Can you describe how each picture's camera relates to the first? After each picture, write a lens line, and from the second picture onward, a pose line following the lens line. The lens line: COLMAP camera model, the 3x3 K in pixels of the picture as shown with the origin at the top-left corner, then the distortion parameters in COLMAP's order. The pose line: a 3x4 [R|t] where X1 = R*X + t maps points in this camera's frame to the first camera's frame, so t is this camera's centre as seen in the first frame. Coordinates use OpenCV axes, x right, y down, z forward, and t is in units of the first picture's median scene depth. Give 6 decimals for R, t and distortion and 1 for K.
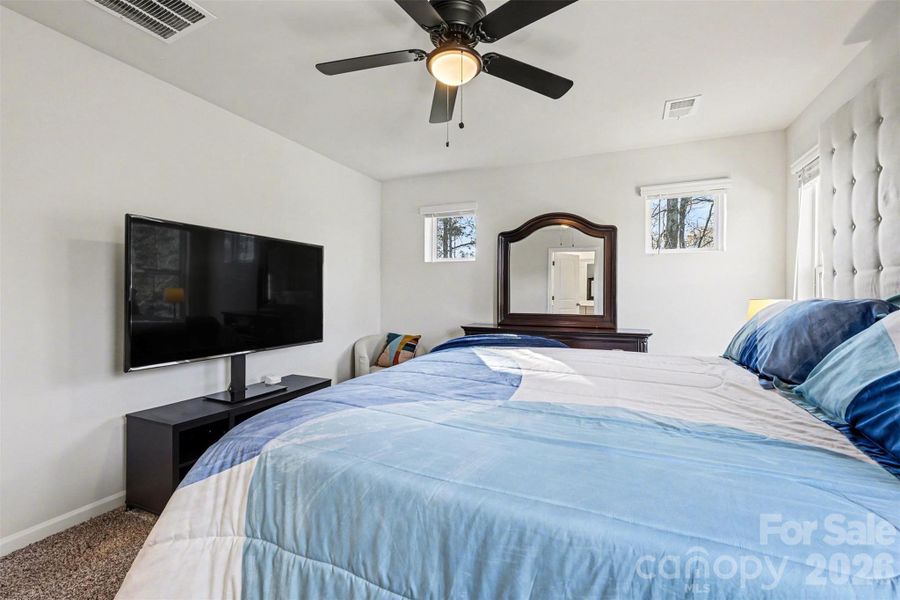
lens RADIAL K [[385.9, 0, 452.8], [0, 385.9, 295.8], [0, 0, 1]] dist [0.002349, 0.000225]
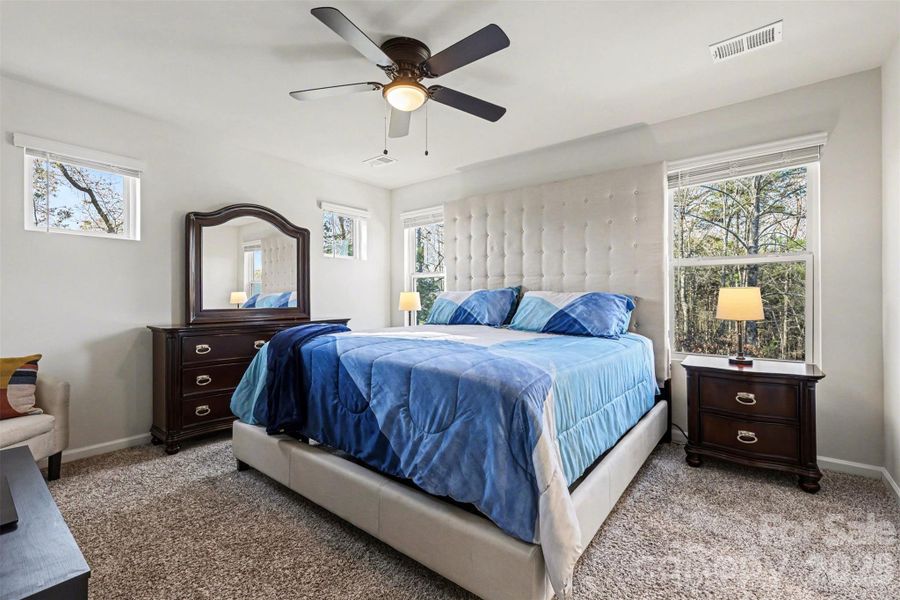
lens RADIAL K [[385.9, 0, 452.8], [0, 385.9, 295.8], [0, 0, 1]] dist [0.002349, 0.000225]
pose [[0.260271, -0.001760, 0.965534, -0.589855], [0.006699, 0.999978, 0.000017, 0.020142], [-0.965512, 0.006463, 0.260277, 0.279475]]
